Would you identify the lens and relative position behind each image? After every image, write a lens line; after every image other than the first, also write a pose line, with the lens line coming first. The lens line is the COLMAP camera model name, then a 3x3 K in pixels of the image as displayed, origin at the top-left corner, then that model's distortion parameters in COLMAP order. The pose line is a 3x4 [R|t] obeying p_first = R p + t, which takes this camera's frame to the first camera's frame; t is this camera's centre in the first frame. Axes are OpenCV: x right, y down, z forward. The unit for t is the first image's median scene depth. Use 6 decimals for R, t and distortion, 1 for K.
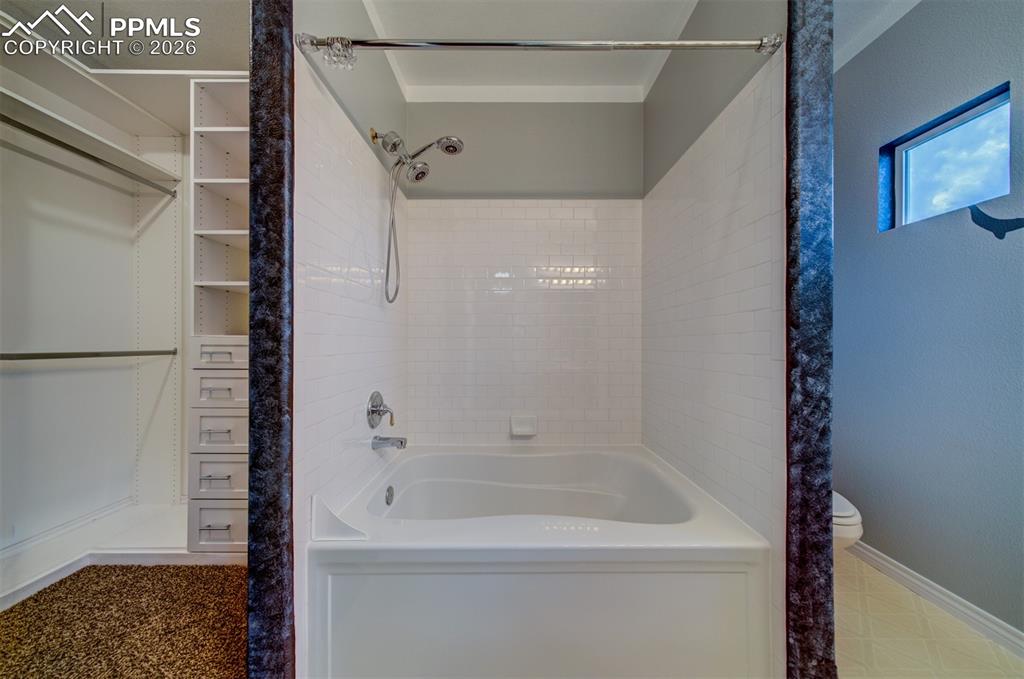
lens RADIAL K [[348.8, 0, 538.2], [0, 348.8, 343.2], [0, 0, 1]] dist [0.001136, 0.000150]
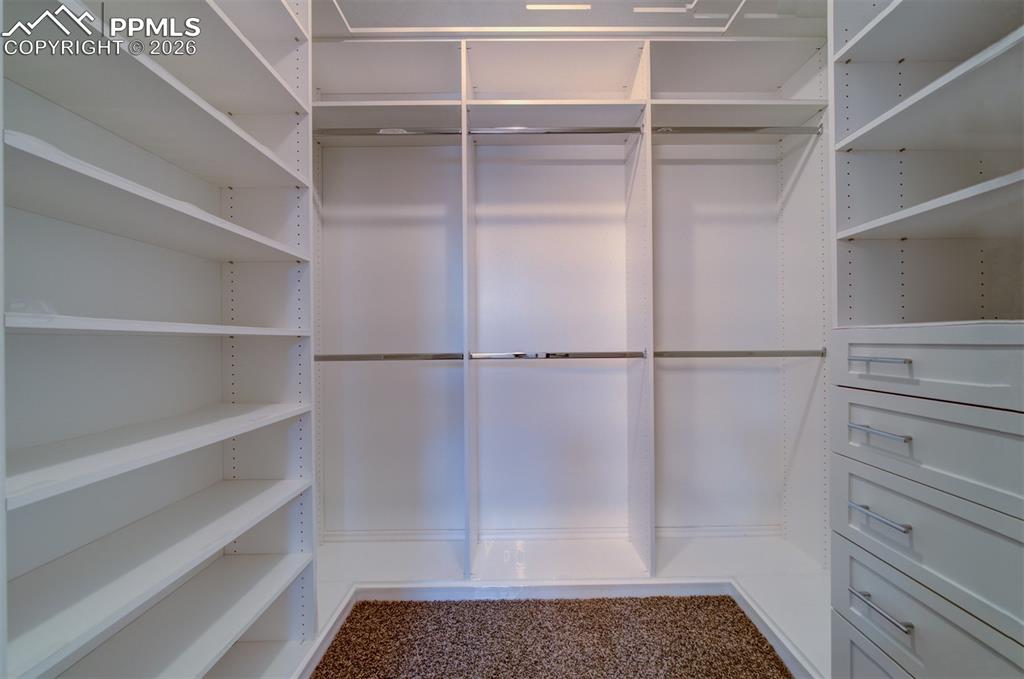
lens RADIAL K [[350.3, 0, 509.1], [0, 350.3, 339.4], [0, 0, 1]] dist [-0.000443, -0.000069]
pose [[-0.016185, -0.006002, -0.999851, -0.399337], [0.005964, 0.999964, -0.006100, -0.002178], [0.999851, -0.006062, -0.016149, 0.466095]]
